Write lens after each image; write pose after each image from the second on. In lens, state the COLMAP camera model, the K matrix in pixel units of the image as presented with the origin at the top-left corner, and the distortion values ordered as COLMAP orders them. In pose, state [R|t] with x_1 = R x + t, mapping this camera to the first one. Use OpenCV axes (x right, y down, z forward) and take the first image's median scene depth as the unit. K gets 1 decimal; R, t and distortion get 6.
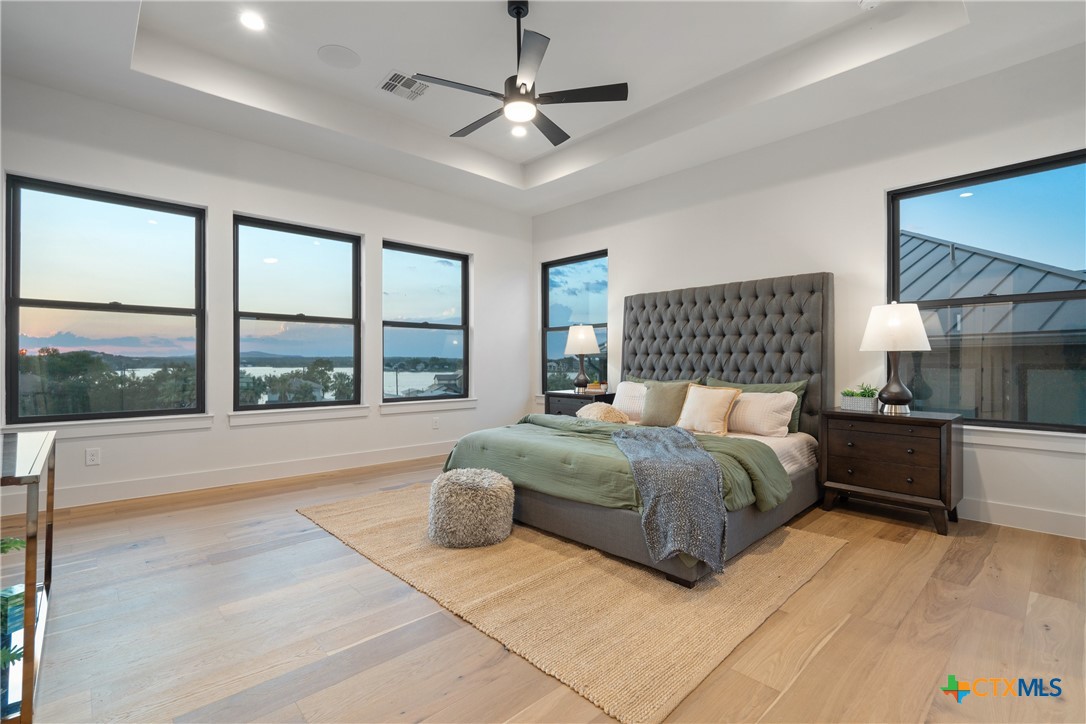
lens RADIAL K [[499.7, 0, 533.1], [0, 499.7, 356.5], [0, 0, 1]] dist [-0.000657, 0.001671]
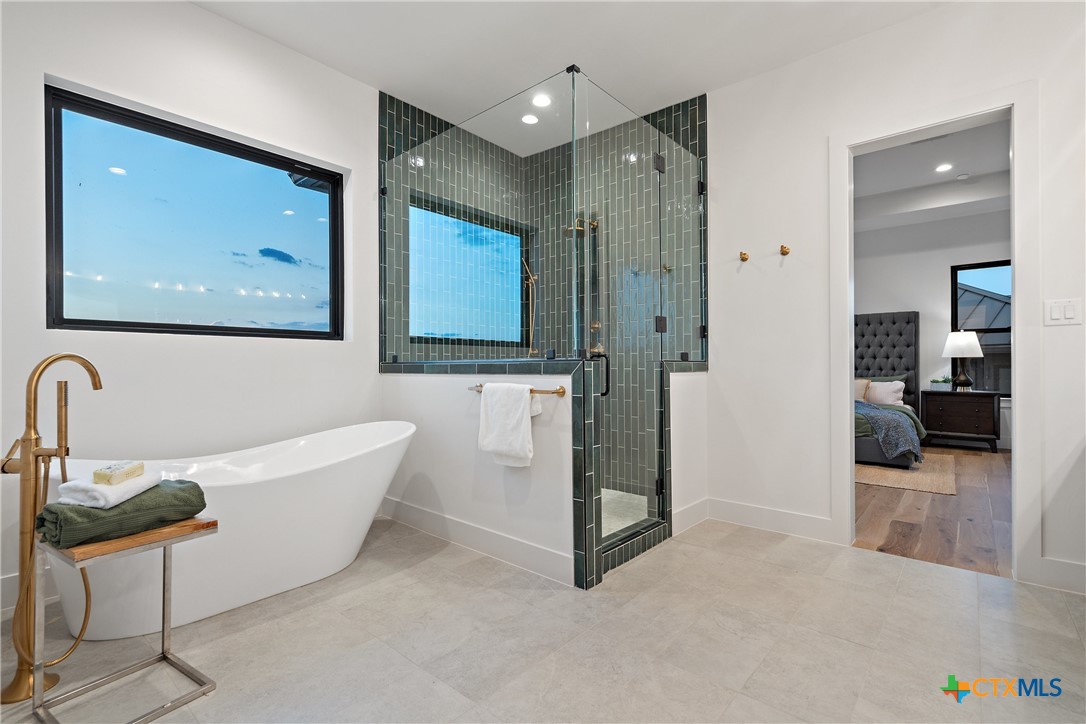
lens RADIAL K [[499.7, 0, 547.6], [0, 499.7, 360.2], [0, 0, 1]] dist [-0.000657, 0.001671]
pose [[0.994286, -0.005232, 0.106622, -0.852121], [0.005121, 0.999986, 0.001311, -0.009481], [-0.106627, -0.000757, 0.994299, -0.568215]]
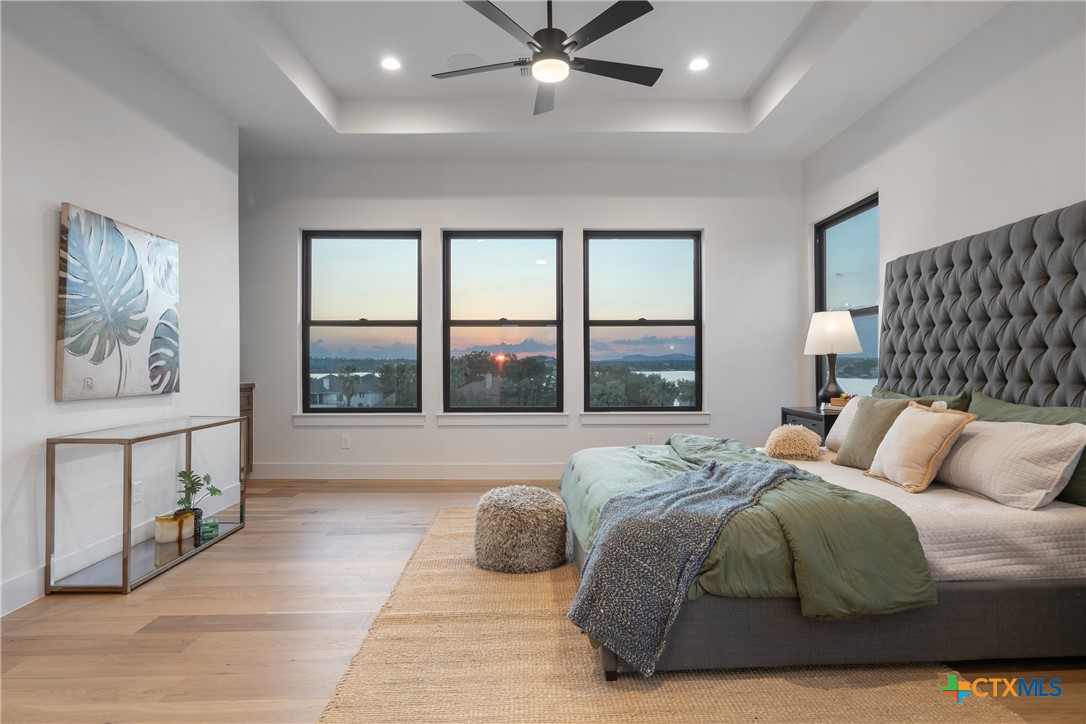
lens RADIAL K [[608.6, 0, 531.3], [0, 608.6, 364.5], [0, 0, 1]] dist [0.000557, 0.001222]
pose [[0.740876, -0.004717, -0.671625, 0.532826], [0.011230, 0.999923, 0.005364, 0.001007], [0.671548, -0.011517, 0.740872, 0.179525]]
